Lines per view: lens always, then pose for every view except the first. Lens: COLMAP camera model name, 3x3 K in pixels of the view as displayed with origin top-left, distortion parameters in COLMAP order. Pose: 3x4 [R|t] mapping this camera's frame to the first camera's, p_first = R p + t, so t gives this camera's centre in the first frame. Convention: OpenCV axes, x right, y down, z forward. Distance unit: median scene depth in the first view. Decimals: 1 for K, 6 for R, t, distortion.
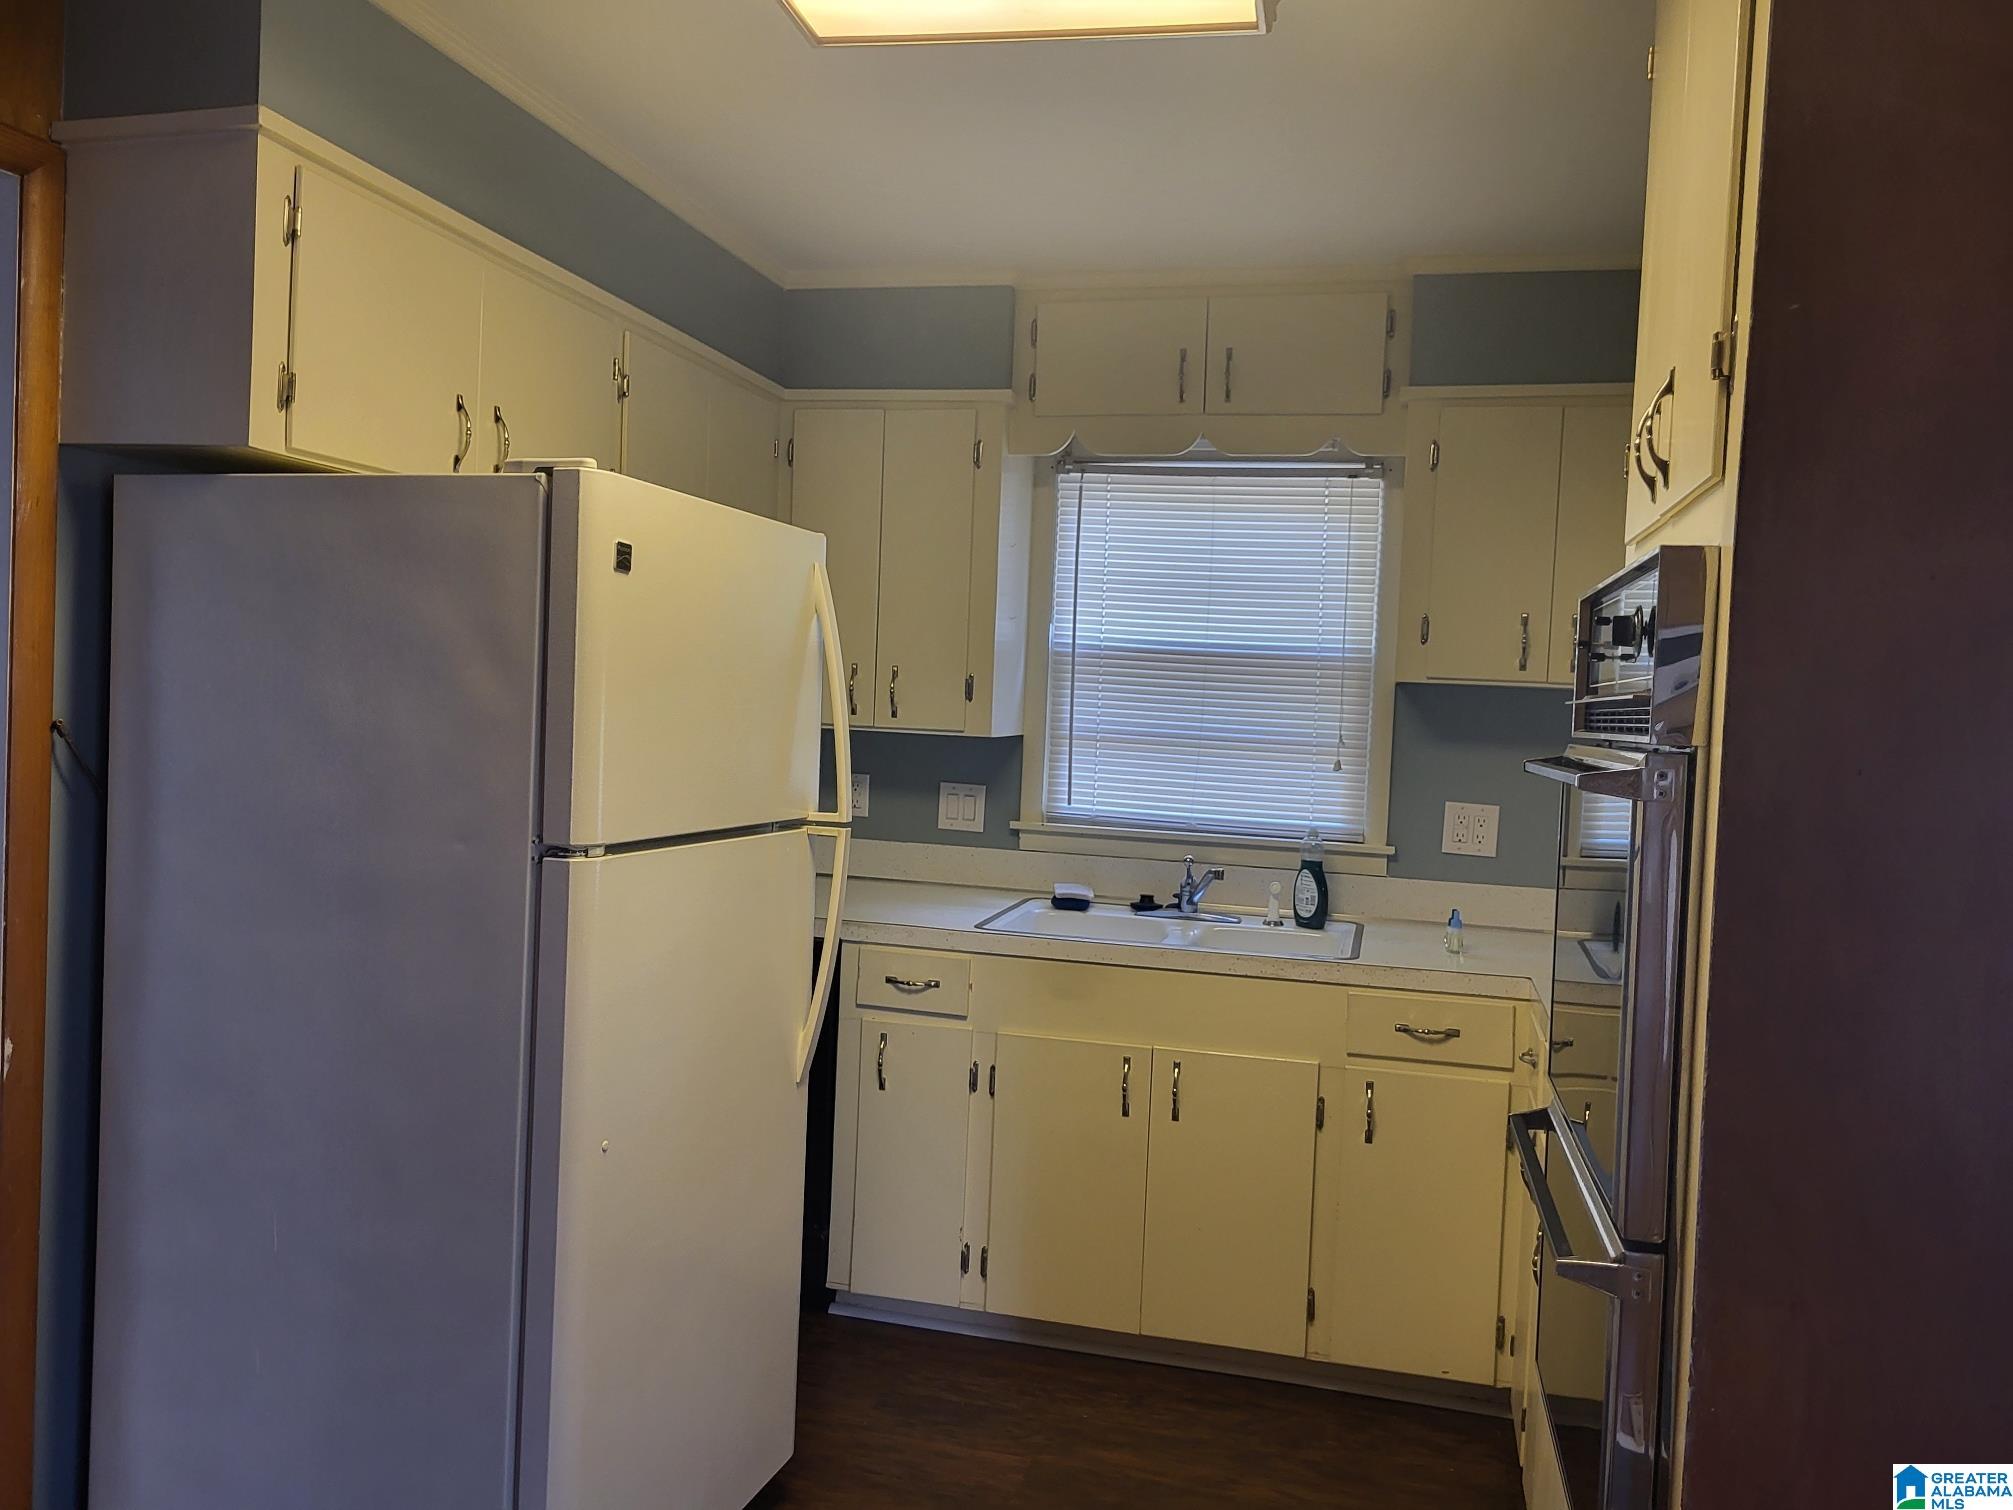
lens RADIAL K [[1532.8, 0, 1012.4], [0, 1532.8, 754.9], [0, 0, 1]] dist [0.009259, -0.004057]
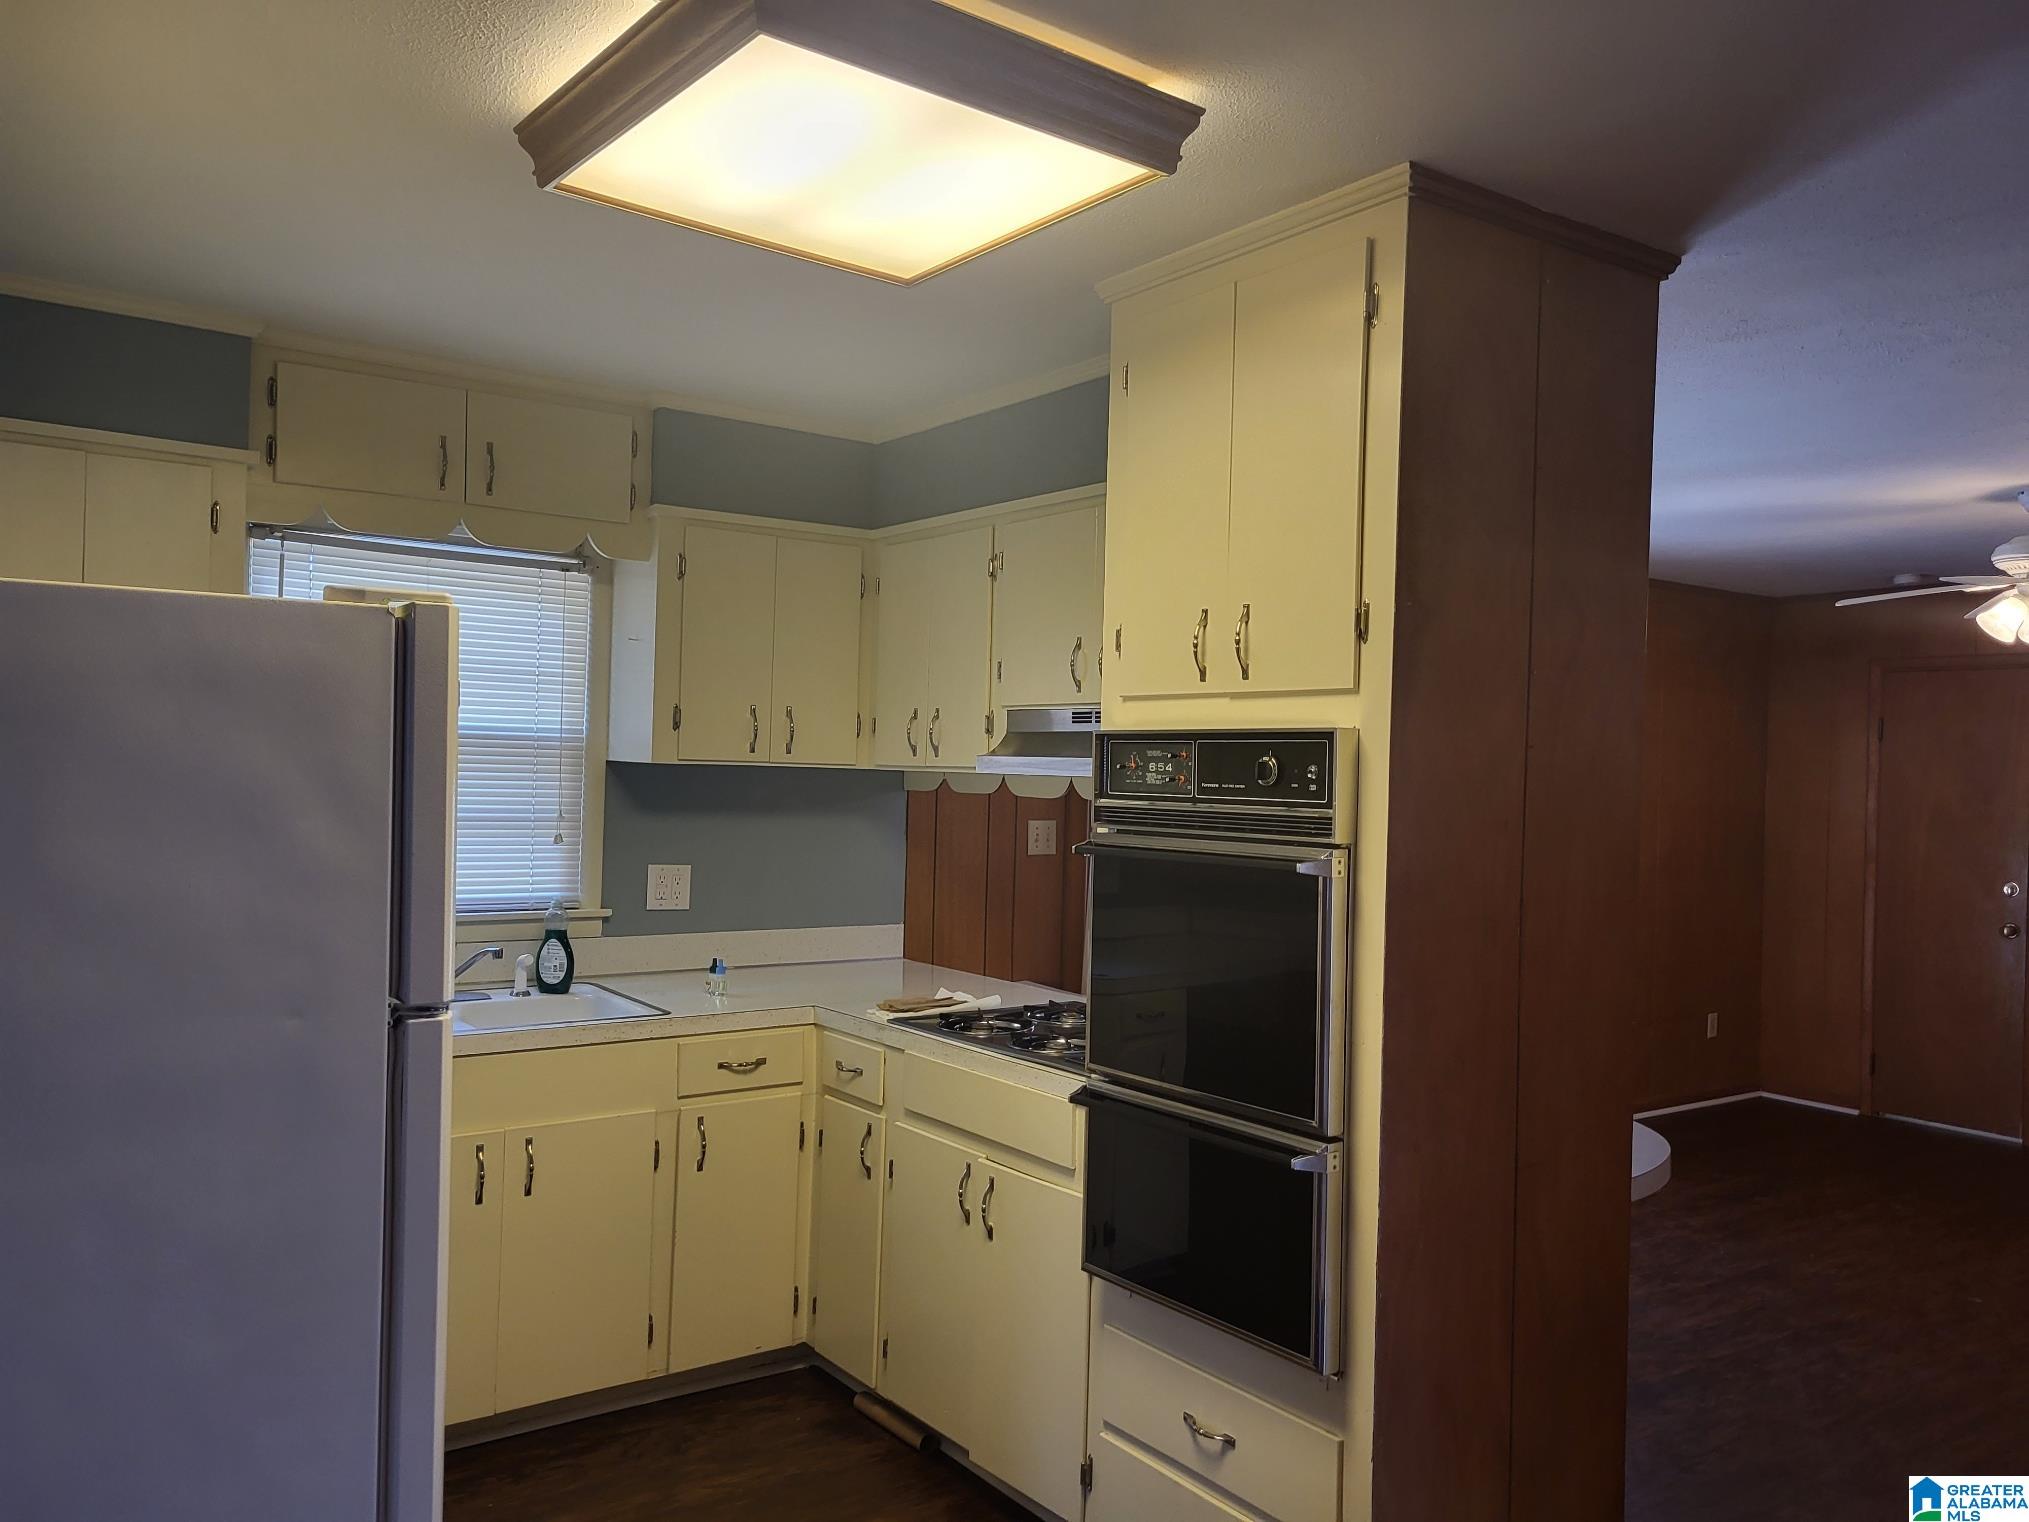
lens RADIAL K [[1545.0, 0, 1023.1], [0, 1545.0, 766.4], [0, 0, 1]] dist [0.009259, -0.004057]
pose [[0.635456, -0.027129, 0.771660, -0.421461], [0.030729, 0.999479, 0.009834, -0.044773], [-0.771526, 0.017464, 0.635959, 0.062266]]
